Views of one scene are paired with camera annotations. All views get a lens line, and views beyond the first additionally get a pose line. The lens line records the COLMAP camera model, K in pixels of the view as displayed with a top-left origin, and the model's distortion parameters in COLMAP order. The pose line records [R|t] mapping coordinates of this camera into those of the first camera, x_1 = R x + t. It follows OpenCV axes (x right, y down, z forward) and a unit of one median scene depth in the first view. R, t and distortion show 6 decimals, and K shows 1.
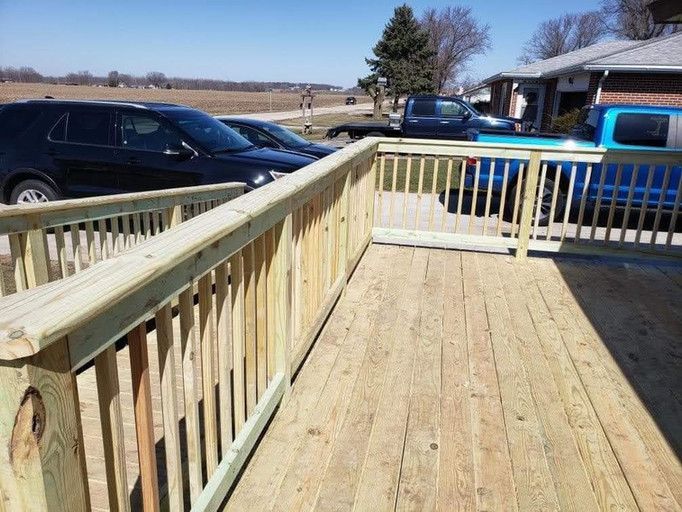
lens RADIAL K [[531.9, 0, 343.4], [0, 531.9, 258.9], [0, 0, 1]] dist [0.029188, -0.017486]
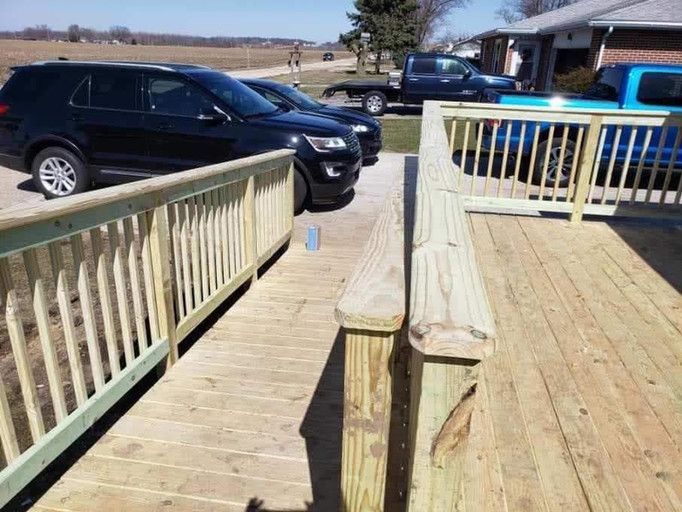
lens RADIAL K [[531.9, 0, 340.4], [0, 531.9, 260.9], [0, 0, 1]] dist [0.029188, -0.017486]
pose [[0.998849, -0.019561, 0.043800, -0.100415], [0.016107, 0.996834, 0.077866, -0.008987], [-0.045184, -0.077071, 0.996001, 0.001471]]
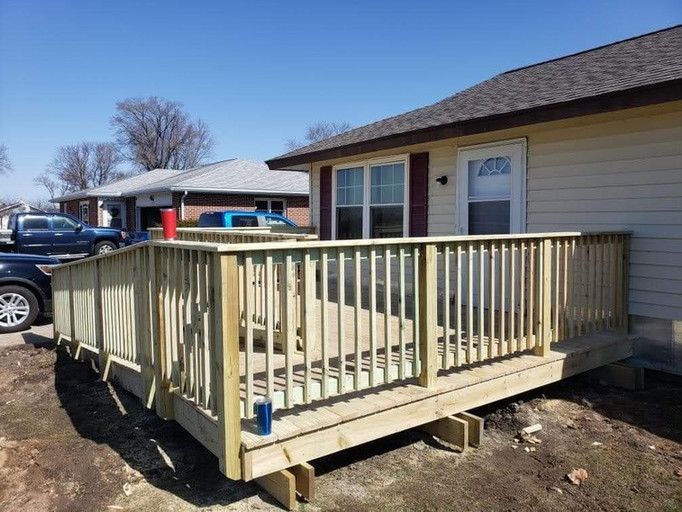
lens RADIAL K [[531.9, 0, 339.1], [0, 531.9, 255.1], [0, 0, 1]] dist [0.029188, -0.017486]
pose [[0.668217, -0.089464, 0.738567, -0.469236], [0.247532, 0.962918, -0.107314, 0.095277], [-0.701579, 0.254528, 0.665584, -0.270797]]
